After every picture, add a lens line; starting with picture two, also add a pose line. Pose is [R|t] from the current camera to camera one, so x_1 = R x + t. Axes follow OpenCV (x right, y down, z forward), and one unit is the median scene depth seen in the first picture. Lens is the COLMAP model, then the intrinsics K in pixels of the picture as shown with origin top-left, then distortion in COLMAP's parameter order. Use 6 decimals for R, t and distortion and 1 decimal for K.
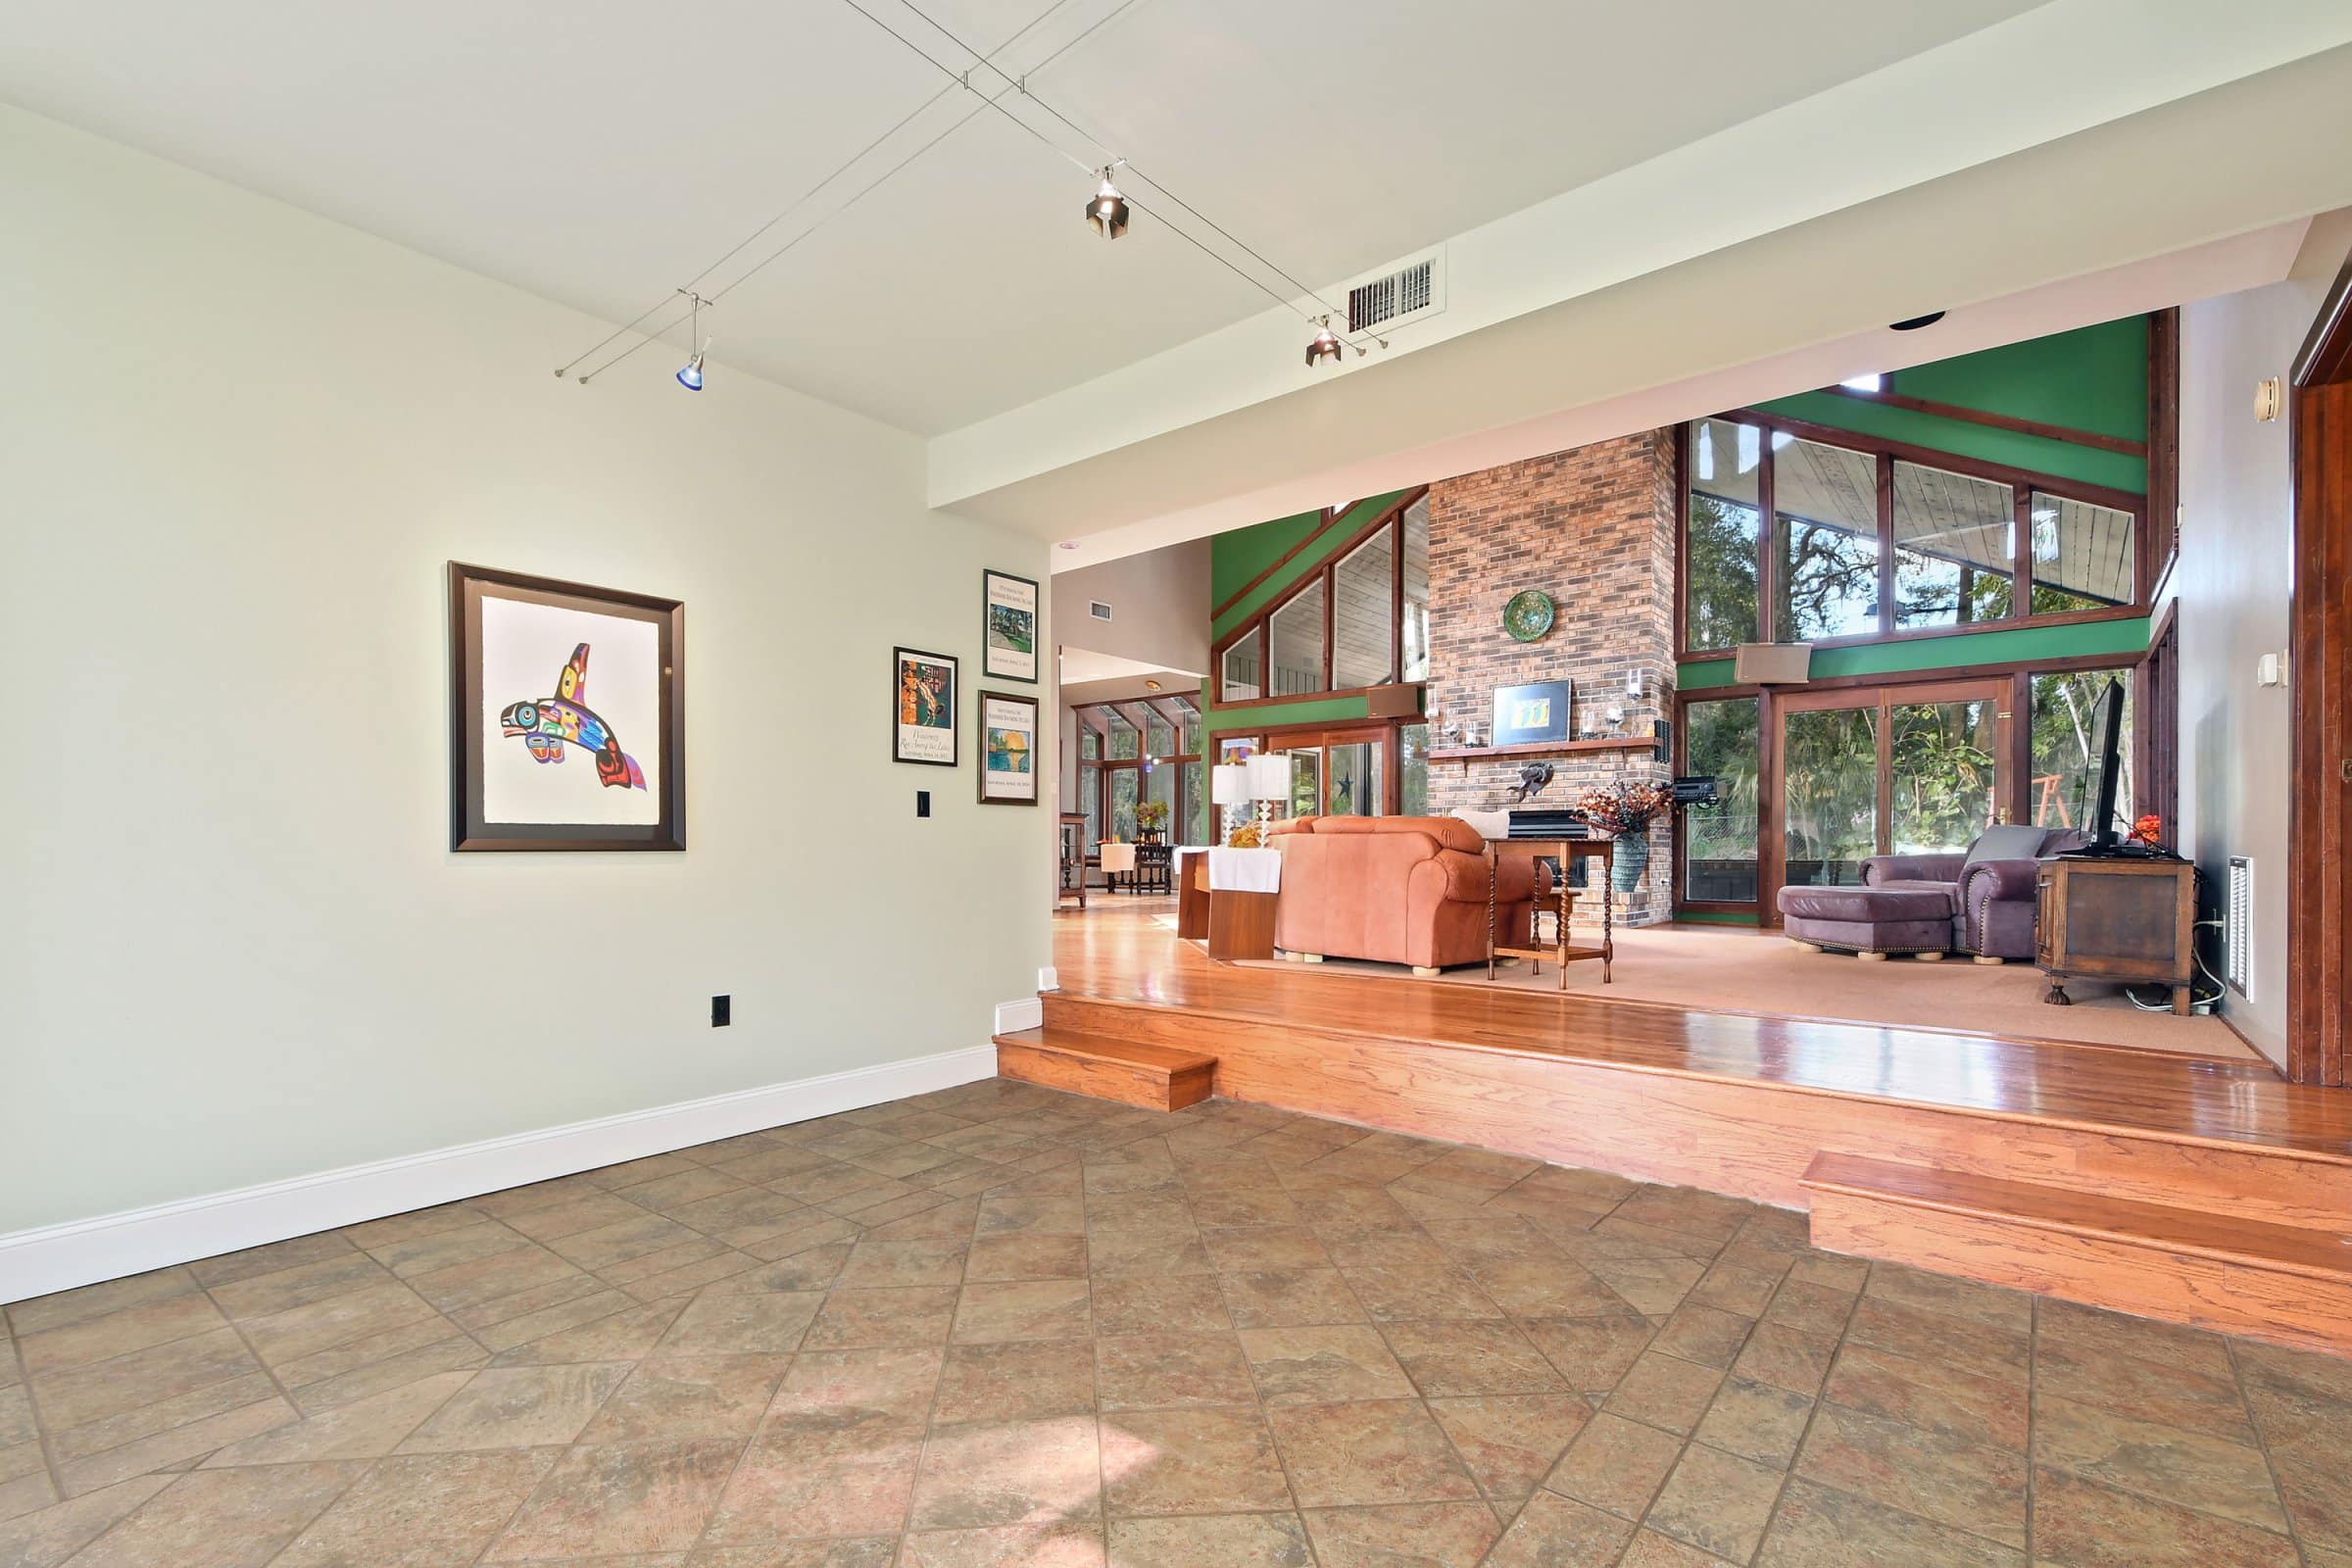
lens RADIAL K [[1046.0, 0, 1154.5], [0, 1046.0, 849.3], [0, 0, 1]] dist [0.000215, -0.002325]
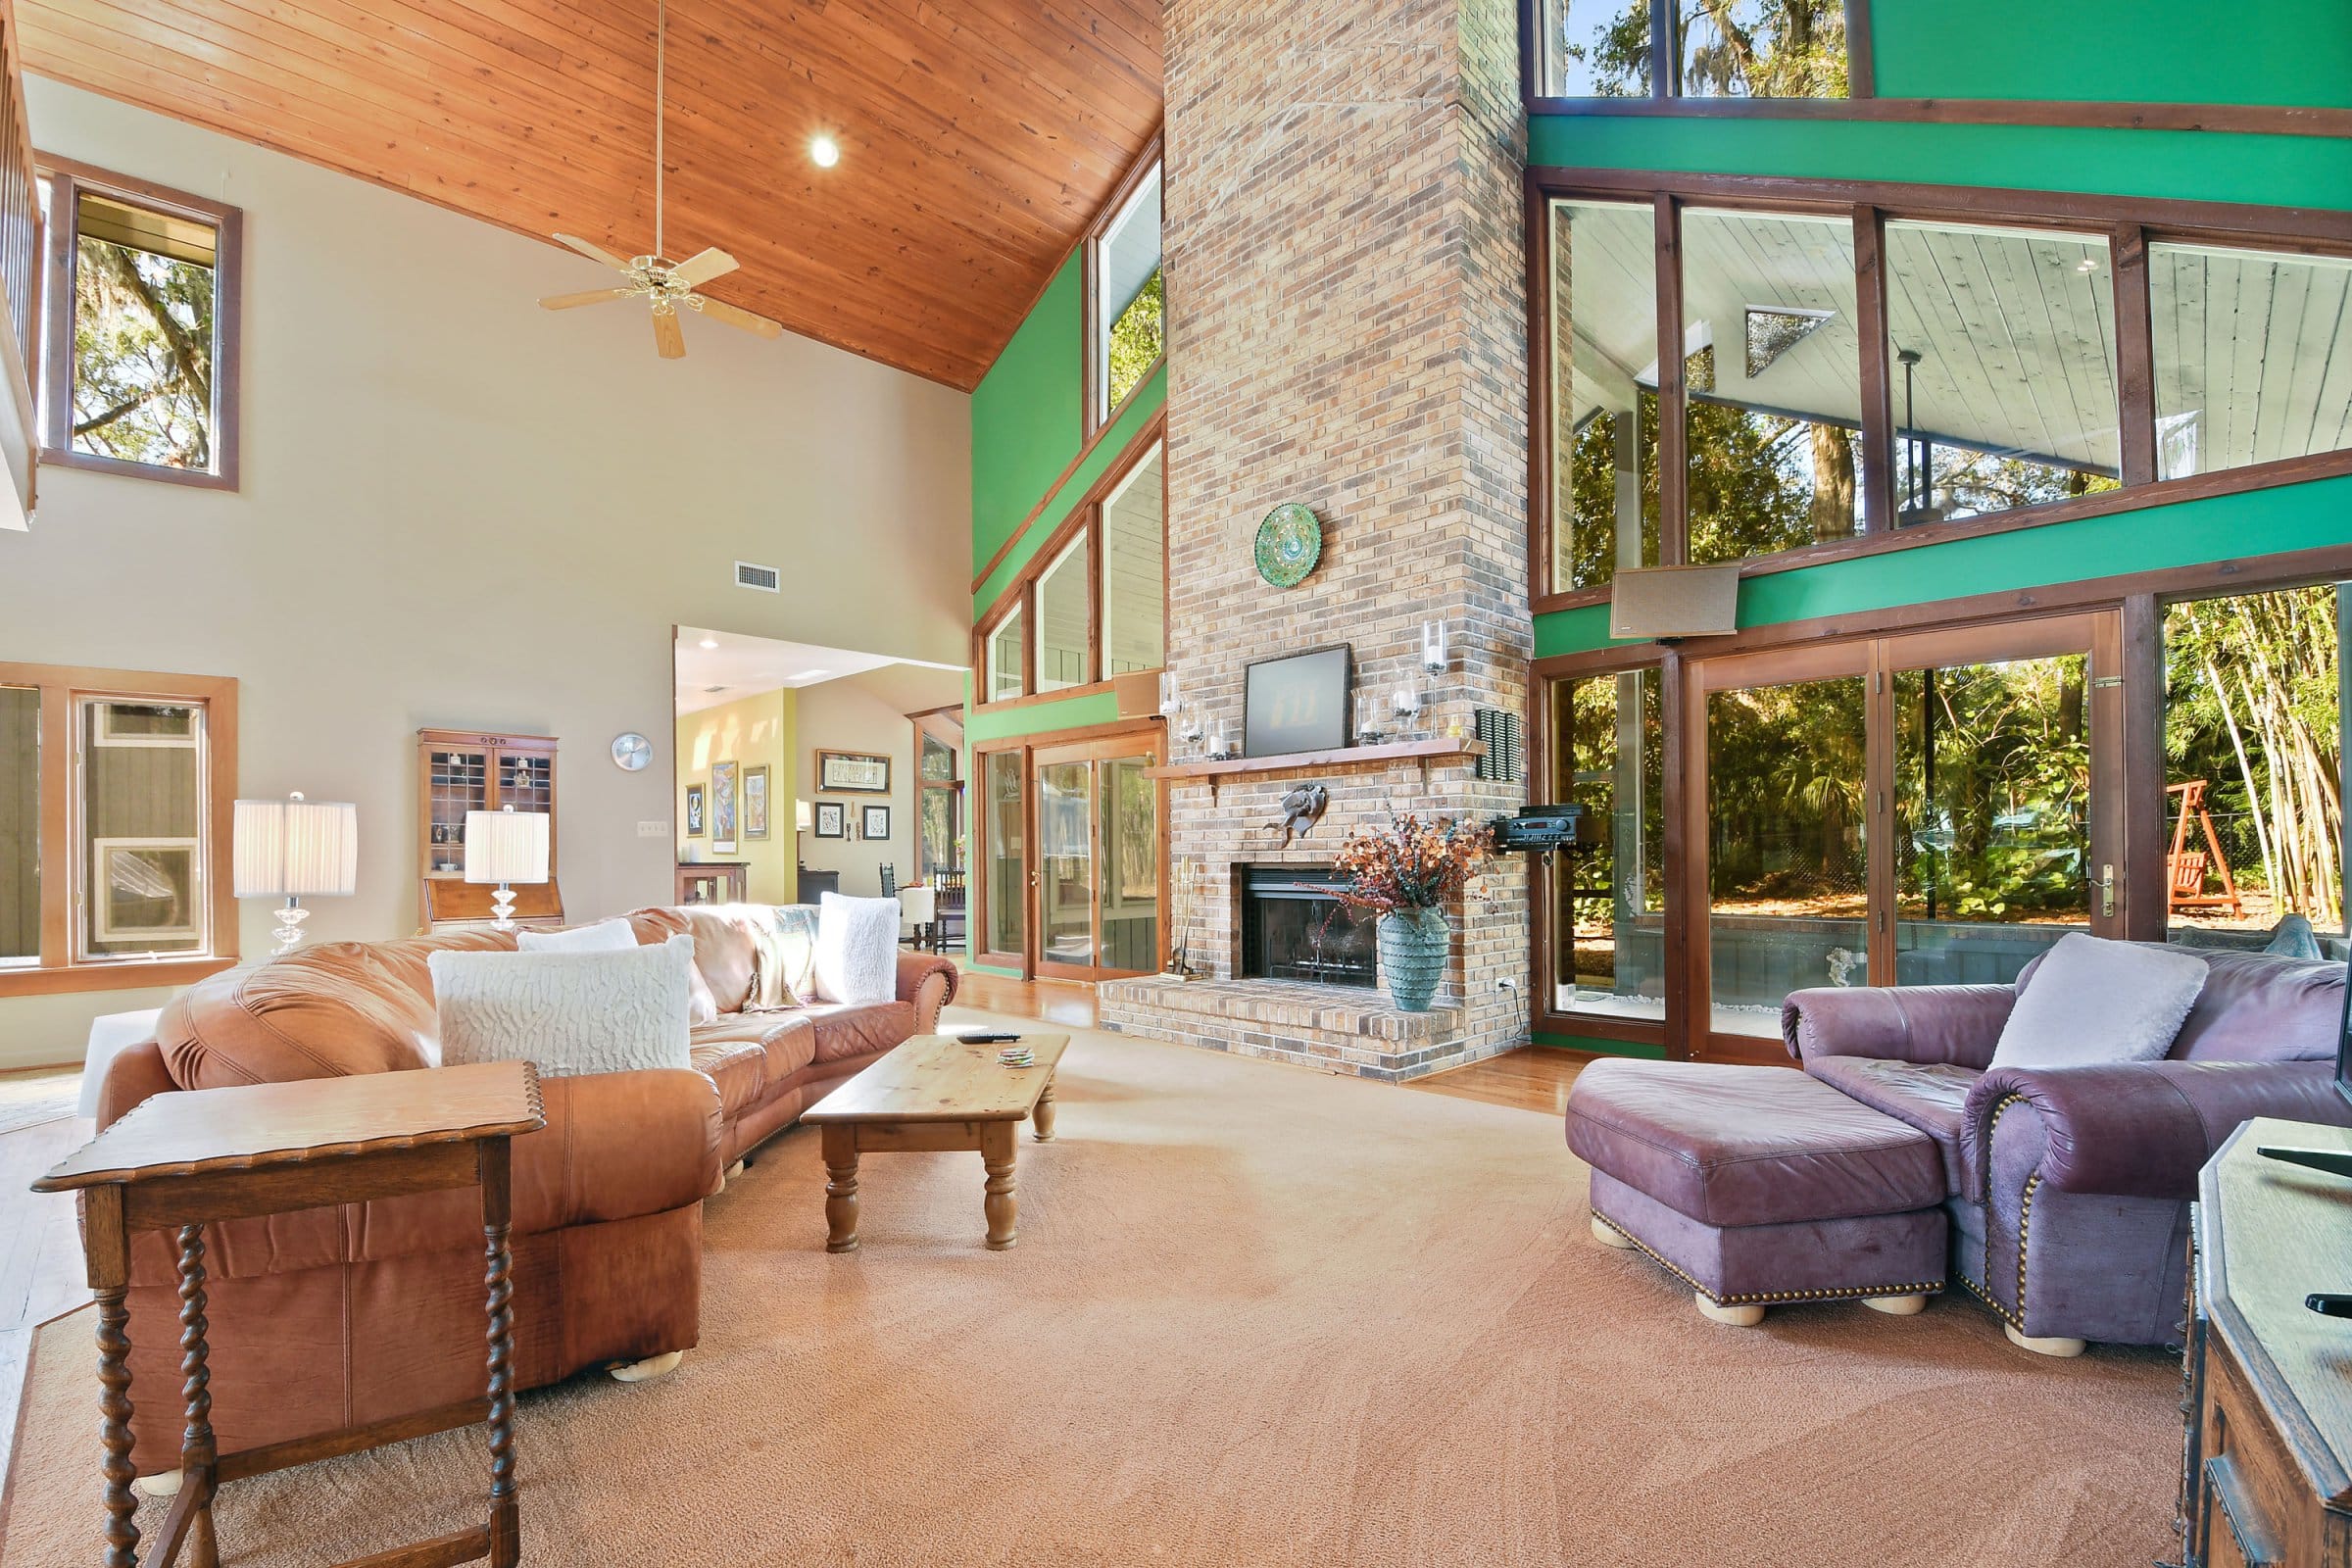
lens RADIAL K [[1046.0, 0, 1157.7], [0, 1046.0, 856.8], [0, 0, 1]] dist [0.000215, -0.002325]
pose [[0.997514, -0.014339, -0.068989, 0.311176], [0.013968, 0.999885, -0.005858, -0.036738], [0.069065, 0.004880, 0.997600, 0.371612]]
